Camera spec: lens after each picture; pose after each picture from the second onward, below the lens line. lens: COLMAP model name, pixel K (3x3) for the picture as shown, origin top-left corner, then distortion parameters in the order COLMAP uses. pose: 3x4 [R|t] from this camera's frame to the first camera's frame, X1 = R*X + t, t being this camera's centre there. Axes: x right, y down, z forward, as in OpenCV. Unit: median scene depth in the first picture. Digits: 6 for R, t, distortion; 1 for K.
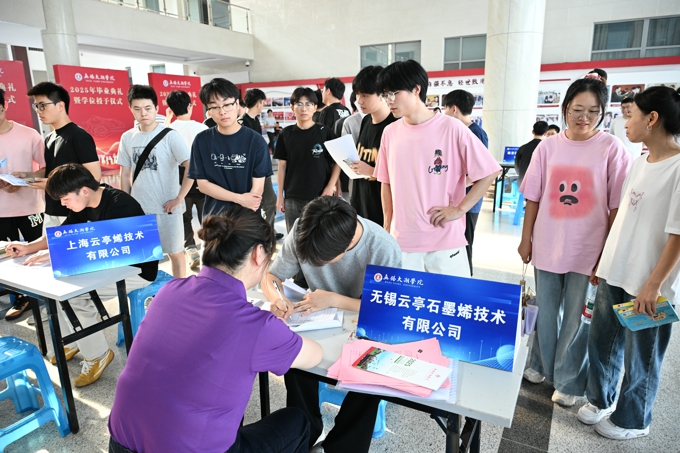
lens RADIAL K [[468.9, 0, 328.6], [0, 468.9, 232.8], [0, 0, 1]] dist [-0.005065, 0.006584]
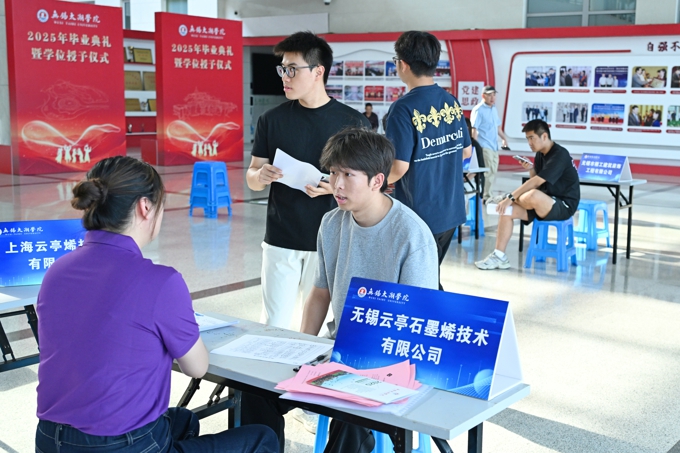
lens RADIAL K [[863.6, 0, 338.2], [0, 863.6, 225.2], [0, 0, 1]] dist [-0.003489, 0.000000]
pose [[0.988695, 0.061232, -0.136871, 0.269667], [-0.073775, 0.993338, -0.088524, 0.118497], [0.130538, 0.097620, 0.986626, -0.518465]]
